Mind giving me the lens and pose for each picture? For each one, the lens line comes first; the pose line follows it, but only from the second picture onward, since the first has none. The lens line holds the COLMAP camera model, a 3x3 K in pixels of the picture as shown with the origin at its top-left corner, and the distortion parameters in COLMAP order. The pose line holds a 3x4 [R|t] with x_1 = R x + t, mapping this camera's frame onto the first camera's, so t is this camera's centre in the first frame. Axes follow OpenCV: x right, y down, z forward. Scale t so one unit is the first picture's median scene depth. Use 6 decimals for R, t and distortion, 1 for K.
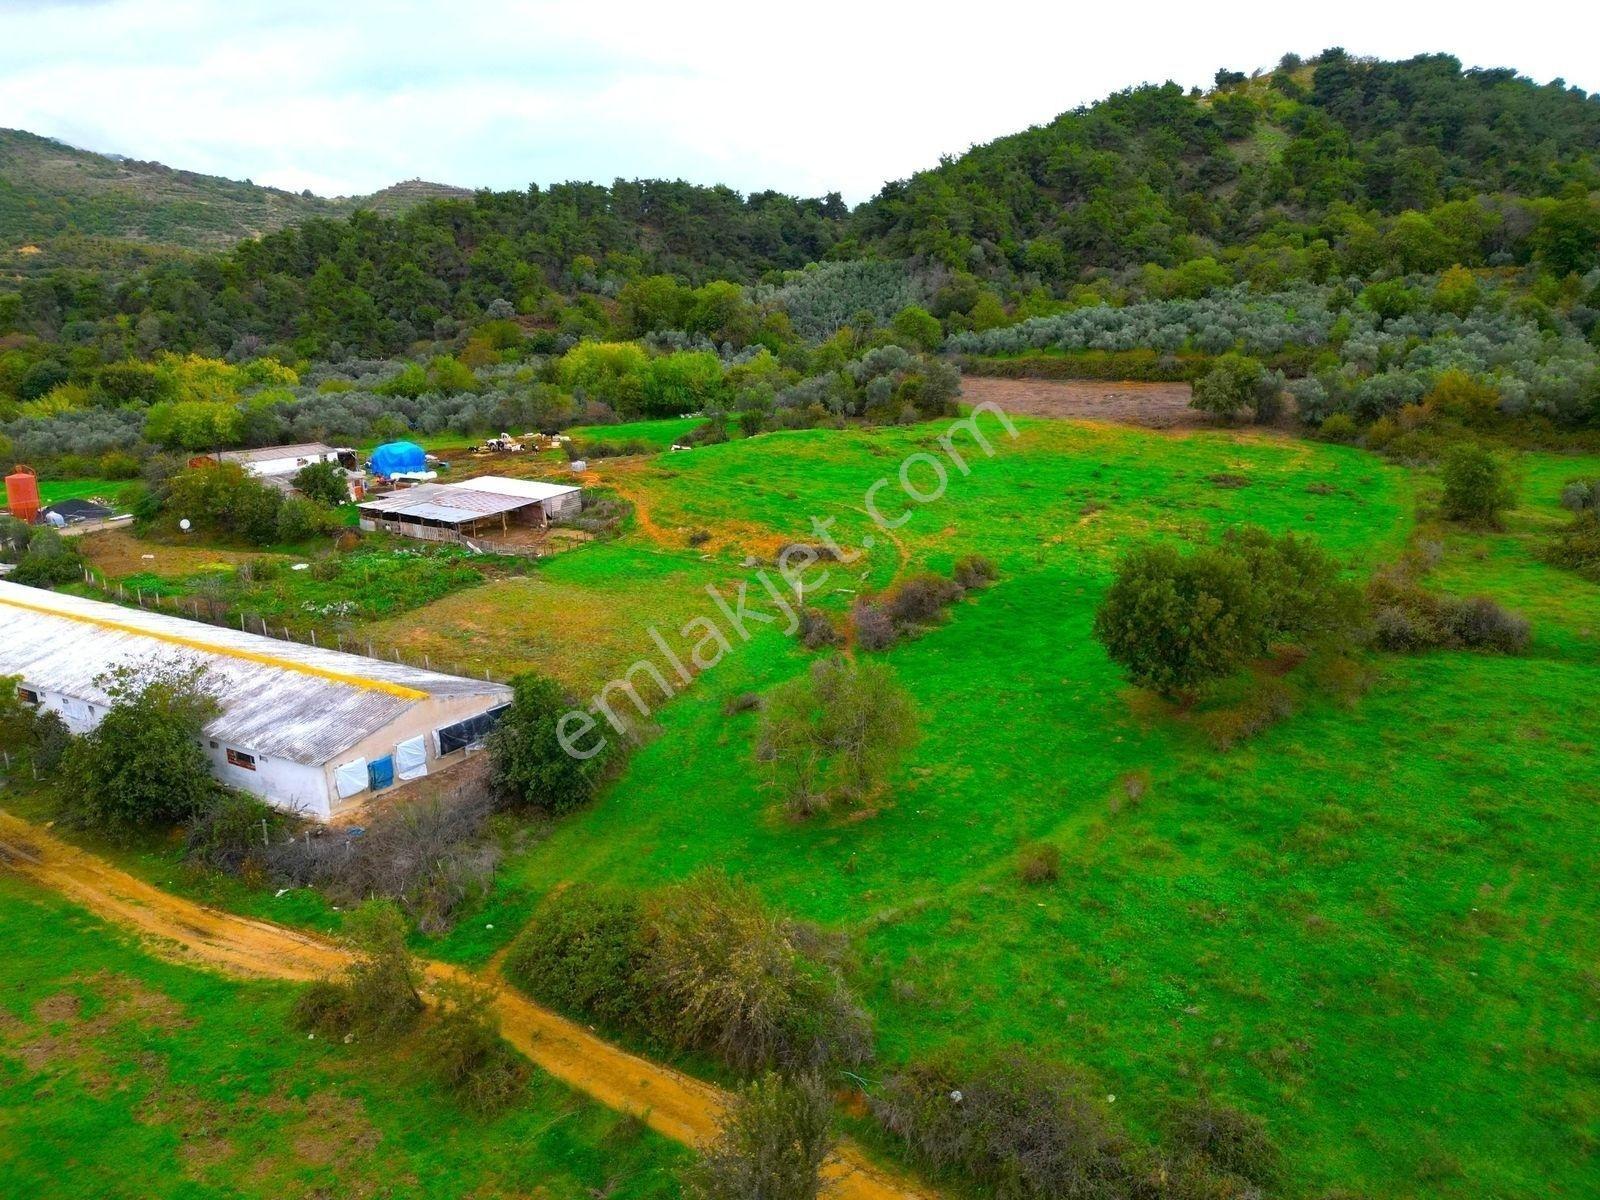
lens RADIAL K [[1118.9, 0, 799.9], [0, 1118.9, 600.3], [0, 0, 1]] dist [0.065834, -0.060326]
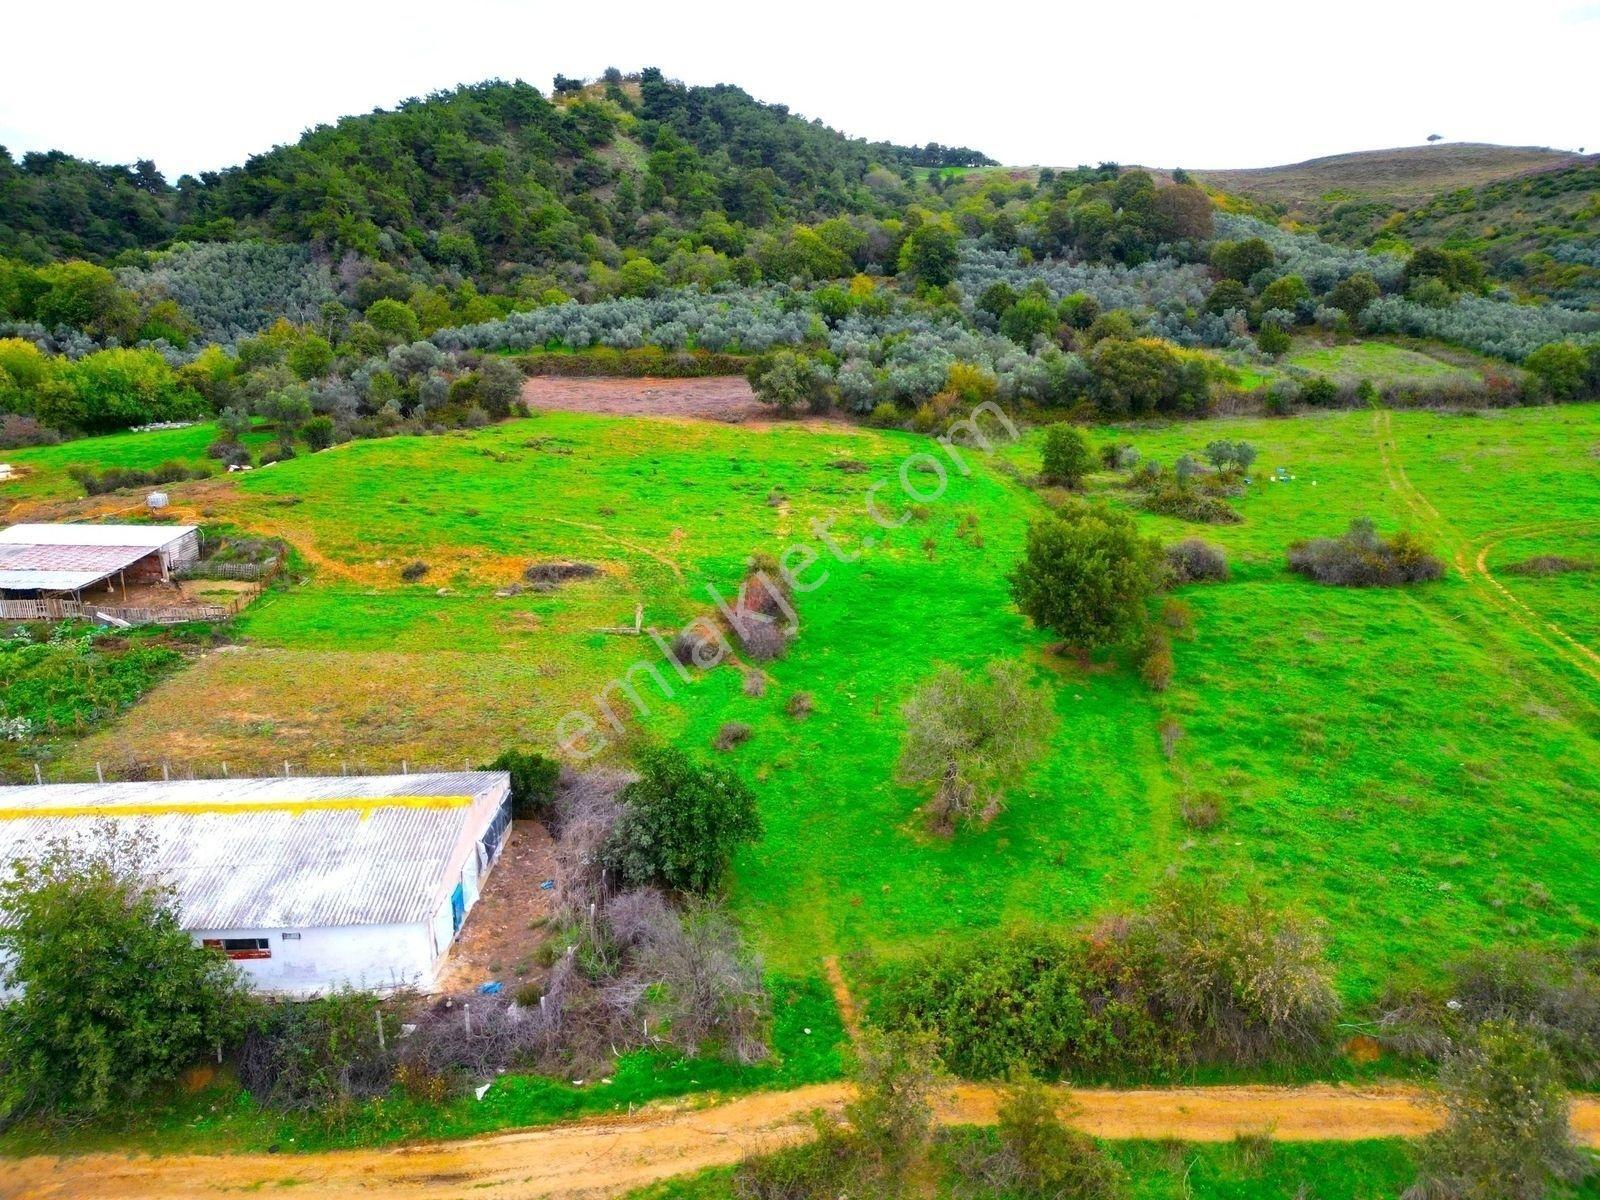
lens RADIAL K [[1118.9, 0, 801.4], [0, 1118.9, 598.9], [0, 0, 1]] dist [0.065834, -0.060326]
pose [[0.830419, -0.131206, 0.541470, -0.104189], [0.129091, 0.990739, 0.042092, -0.010947], [-0.541978, 0.034945, 0.839666, 0.040213]]
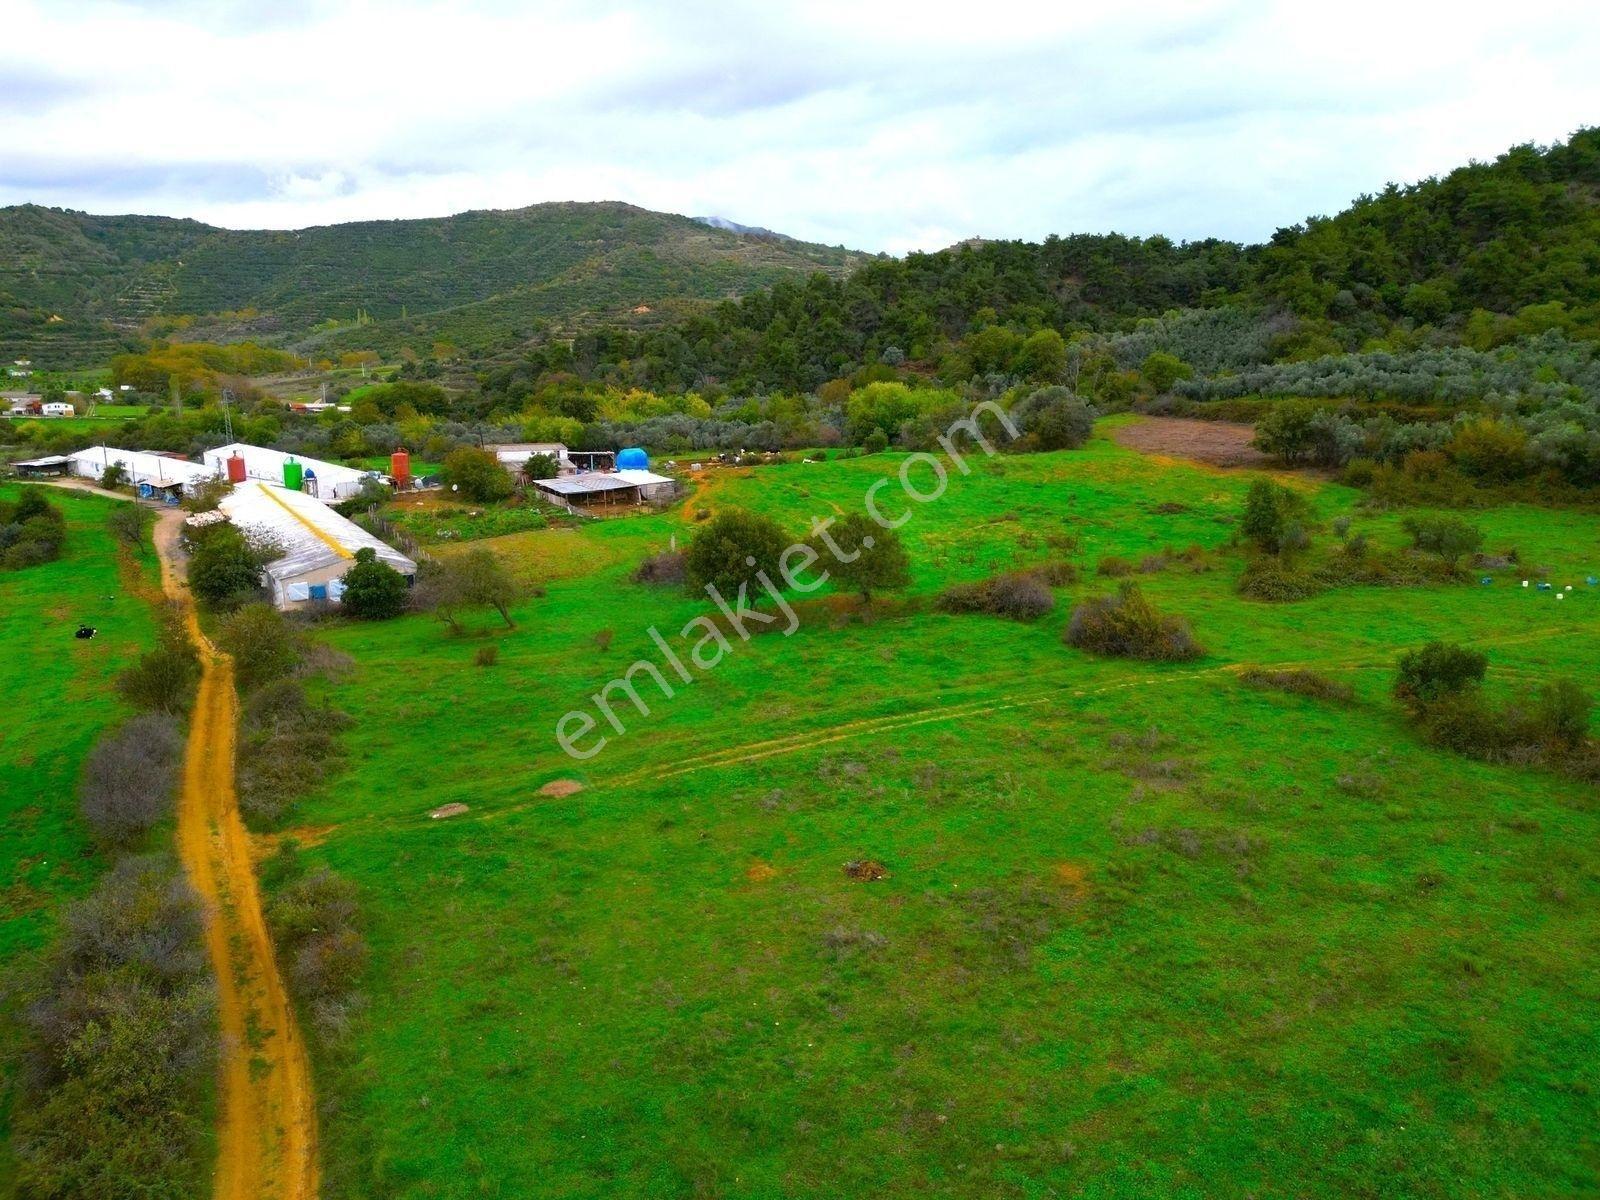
lens RADIAL K [[1118.9, 0, 799.7], [0, 1118.9, 598.7], [0, 0, 1]] dist [0.065834, -0.060326]
pose [[0.884123, 0.105961, -0.455081, 0.217616], [-0.124665, 0.992136, -0.011189, 0.015337], [0.450317, 0.066625, 0.890380, -0.055715]]
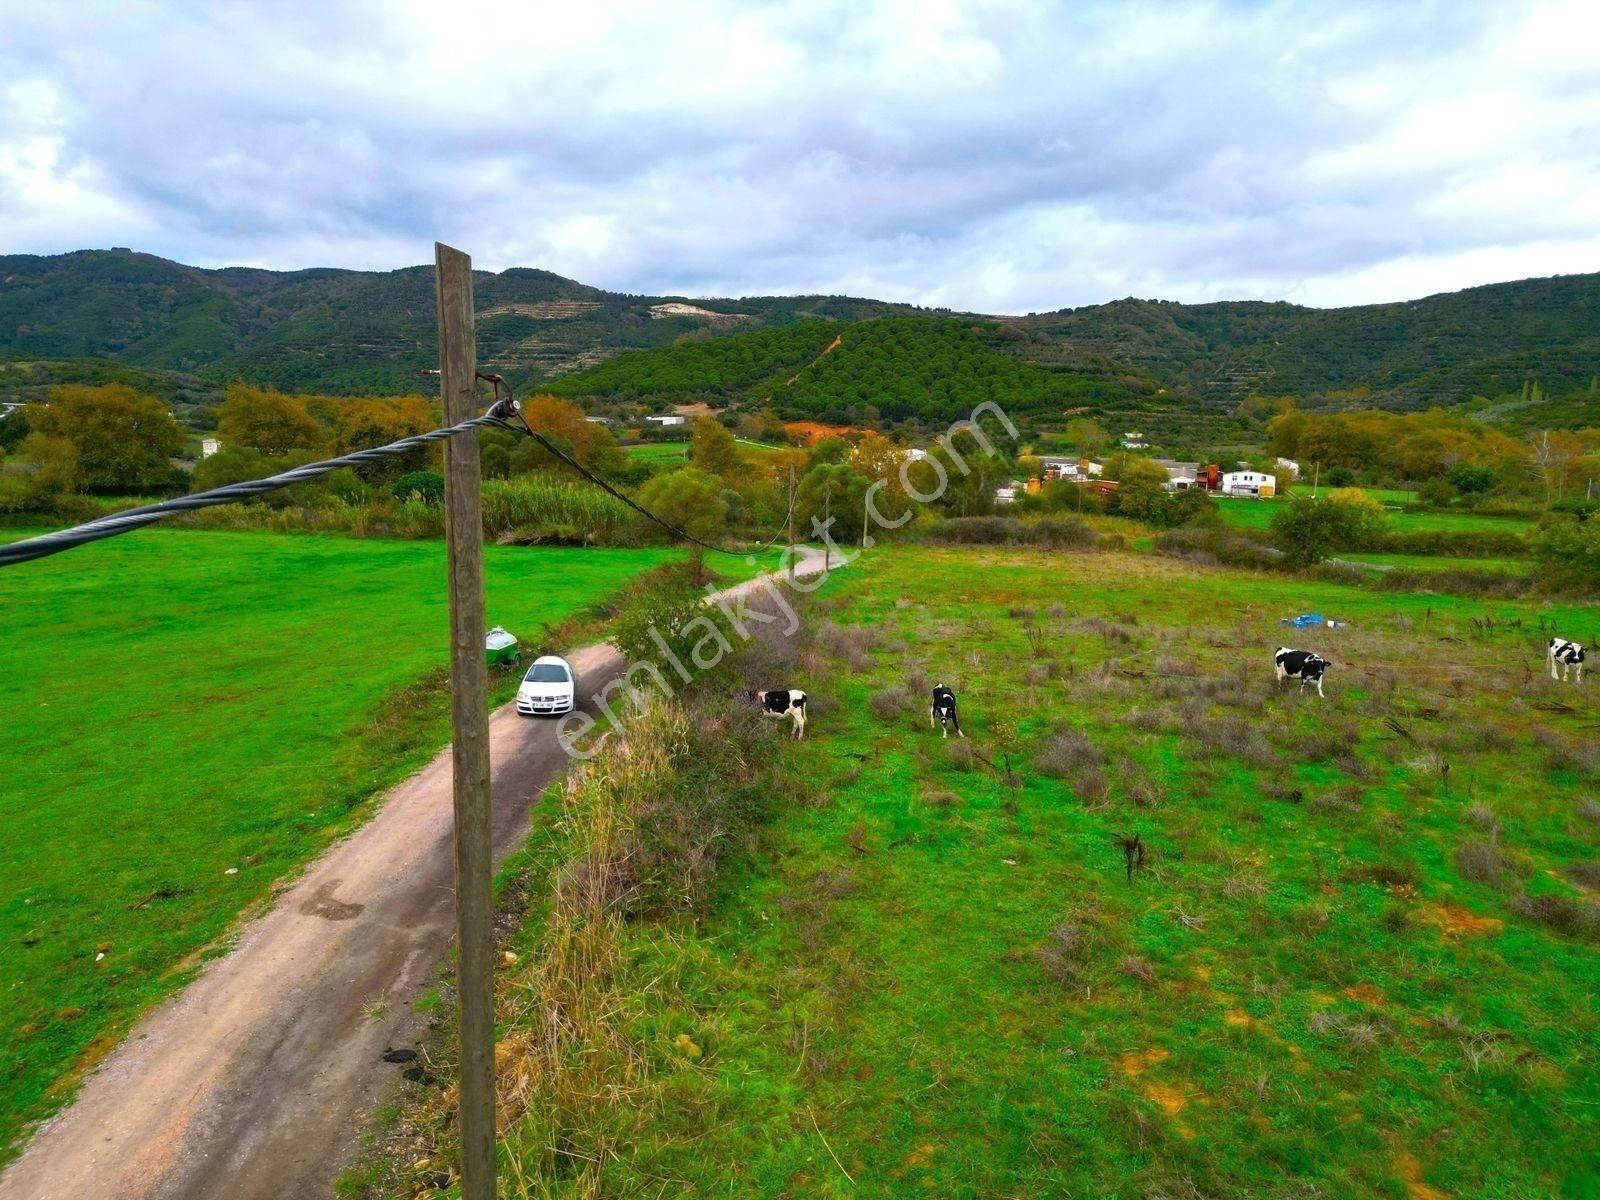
lens RADIAL K [[1118.9, 0, 783.5], [0, 1118.9, 601.7], [0, 0, 1]] dist [0.065834, -0.060326]
pose [[0.244473, 0.141139, -0.959329, -0.848335], [-0.270490, 0.960004, 0.072307, -0.021904], [0.931165, 0.241812, 0.272872, 0.399270]]
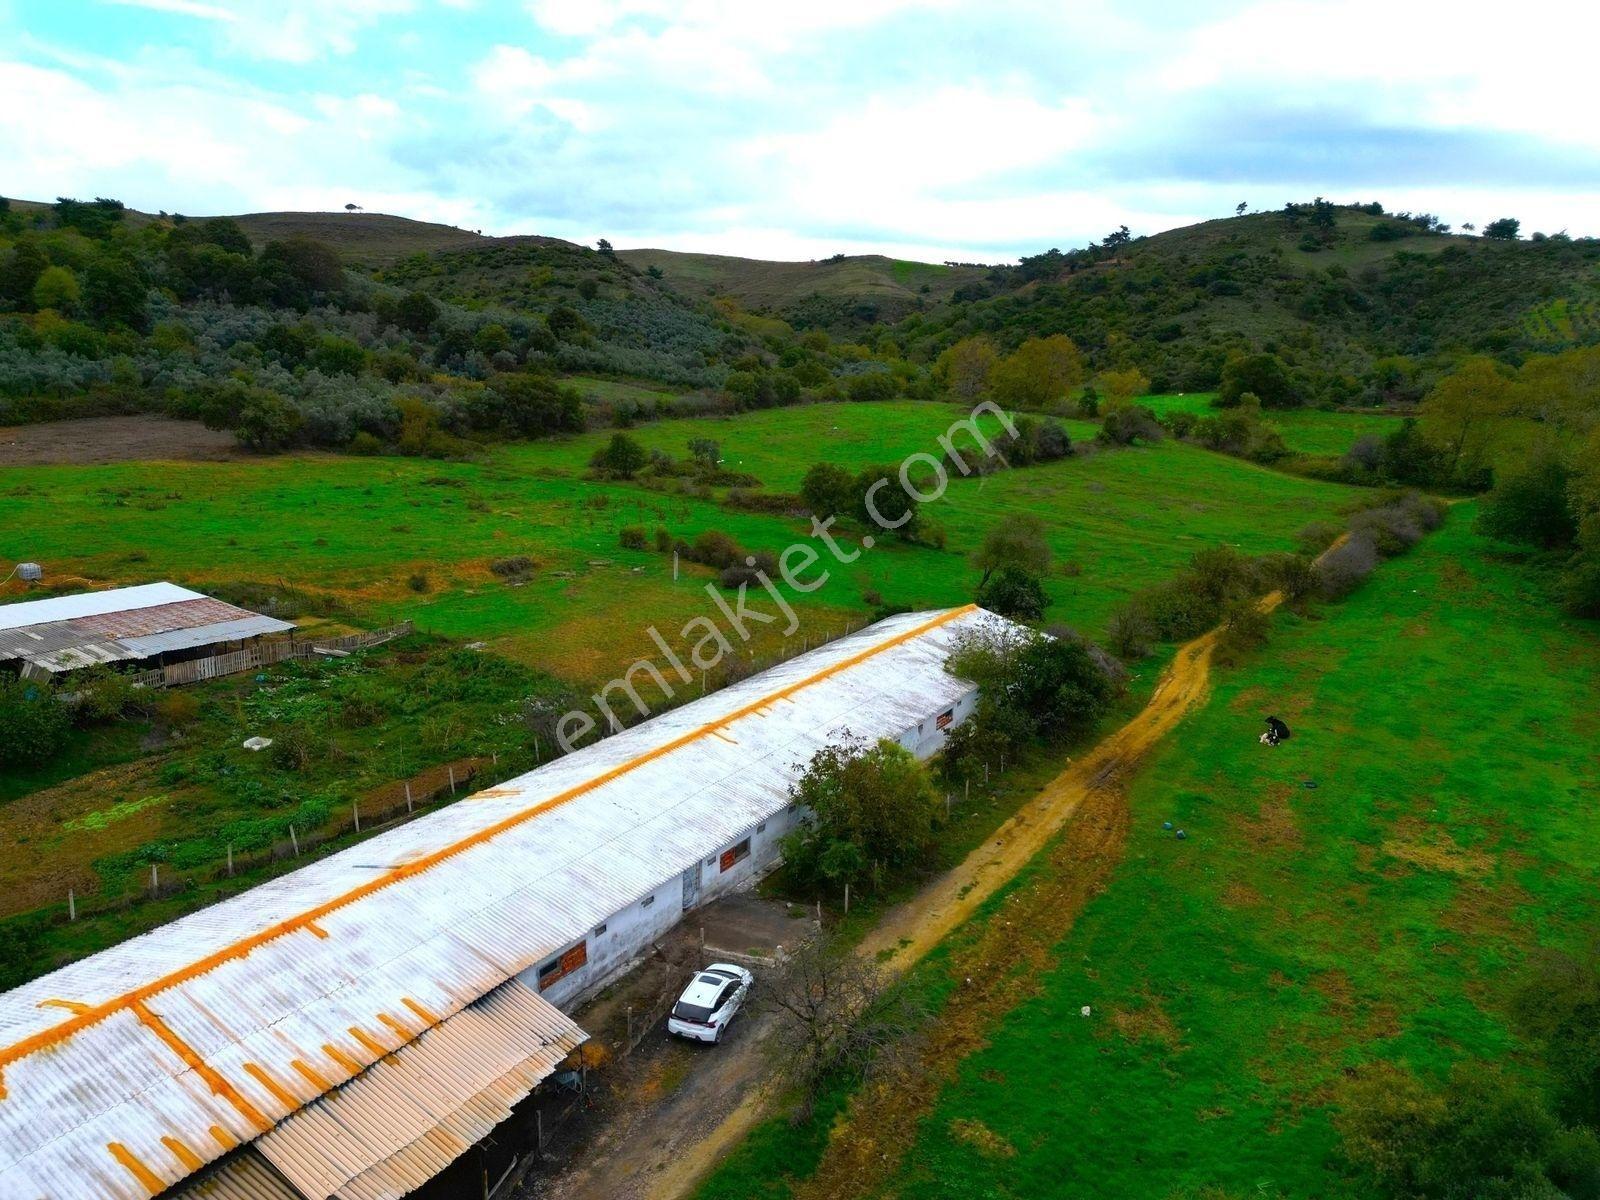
lens RADIAL K [[1118.9, 0, 793.7], [0, 1118.9, 598.6], [0, 0, 1]] dist [0.065834, -0.060326]
pose [[0.031618, -0.204825, 0.978288, -0.328390], [0.247932, 0.949793, 0.190846, -0.047897], [-0.968261, 0.236514, 0.080813, 0.210011]]
